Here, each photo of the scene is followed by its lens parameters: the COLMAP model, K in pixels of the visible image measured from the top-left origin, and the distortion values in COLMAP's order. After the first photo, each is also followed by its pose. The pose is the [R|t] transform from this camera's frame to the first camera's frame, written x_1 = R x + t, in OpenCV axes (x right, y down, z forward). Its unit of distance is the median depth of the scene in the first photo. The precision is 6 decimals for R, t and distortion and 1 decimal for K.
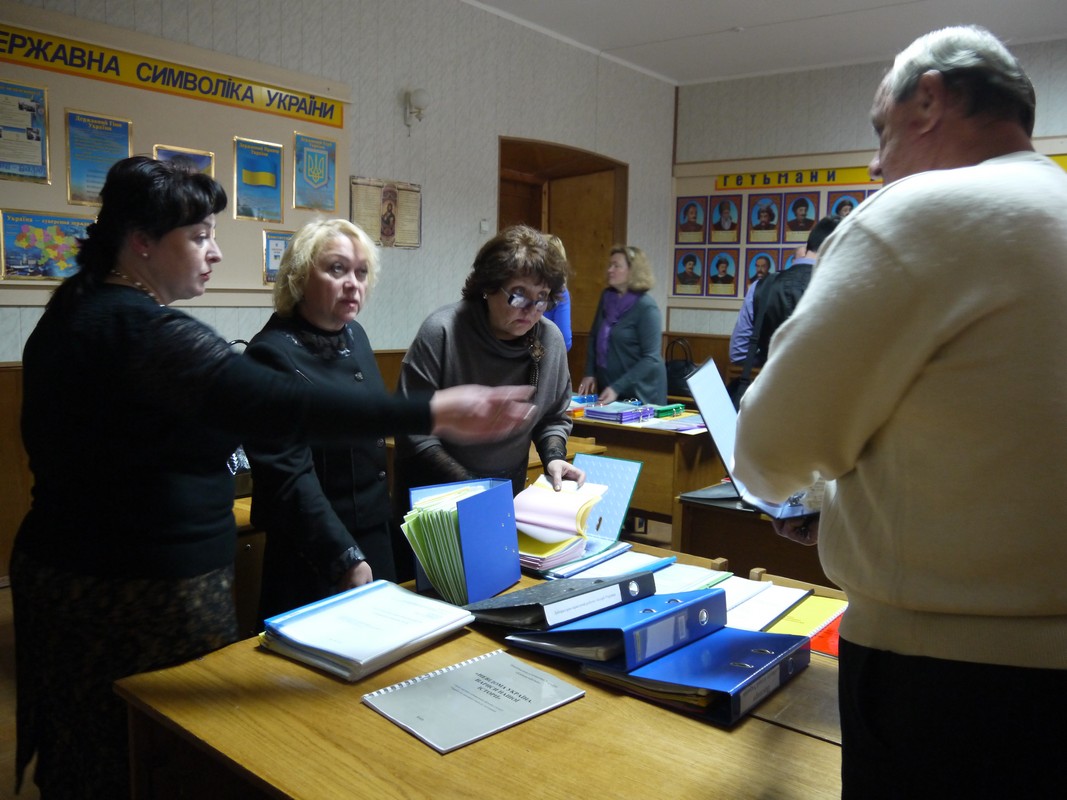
lens RADIAL K [[893.9, 0, 533.5], [0, 893.9, 400.0], [0, 0, 1]] dist [-0.057586, 0.036275]
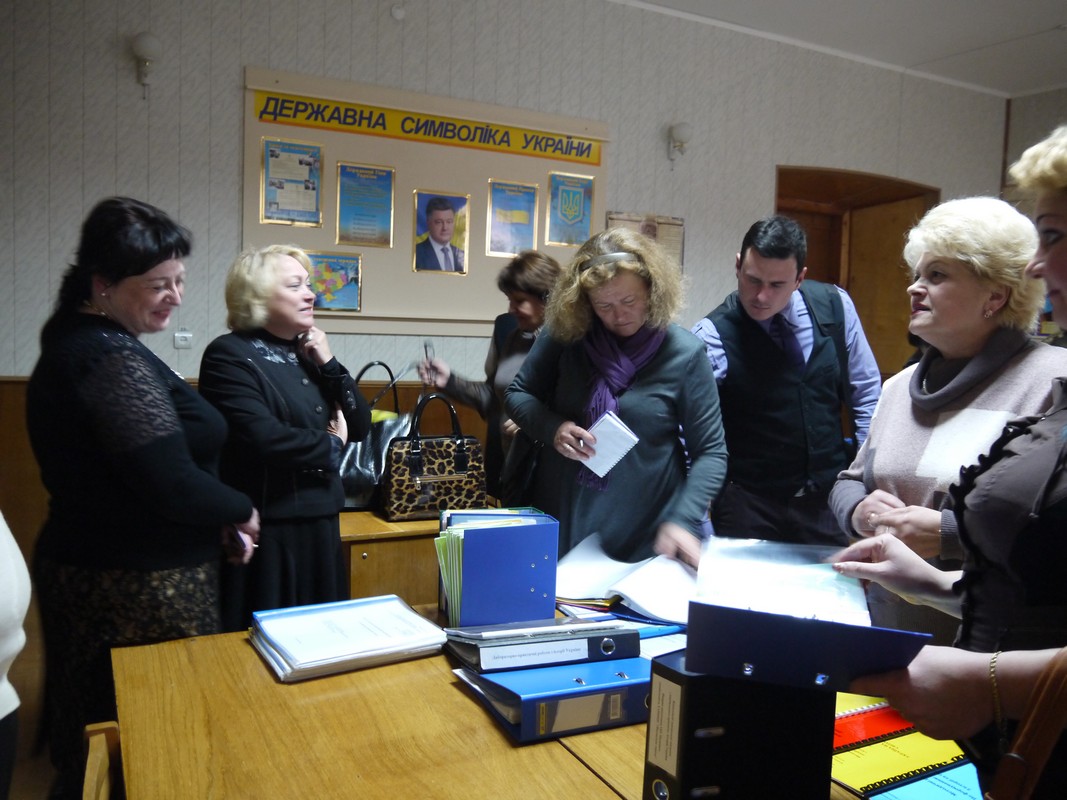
lens RADIAL K [[893.9, 0, 533.5], [0, 893.9, 400.0], [0, 0, 1]] dist [-0.057586, 0.036275]
pose [[0.917577, 0.045441, -0.394952, 0.148385], [-0.060591, 0.997825, -0.025965, -0.005300], [0.392913, 0.047755, 0.918335, 0.042315]]
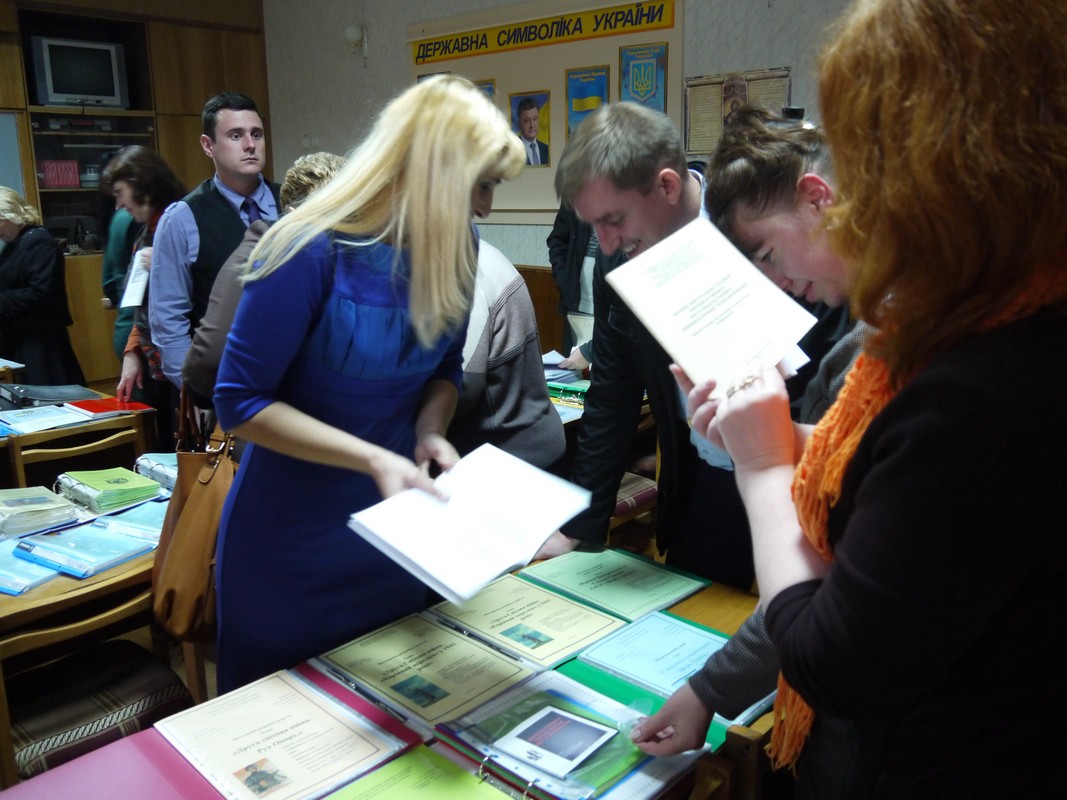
lens RADIAL K [[893.9, 0, 533.5], [0, 893.9, 400.0], [0, 0, 1]] dist [-0.057586, 0.036275]
pose [[-0.039187, 0.192926, -0.980430, 0.826875], [-0.114515, 0.973852, 0.196209, -0.109221], [0.992648, 0.119963, -0.016070, 1.024531]]
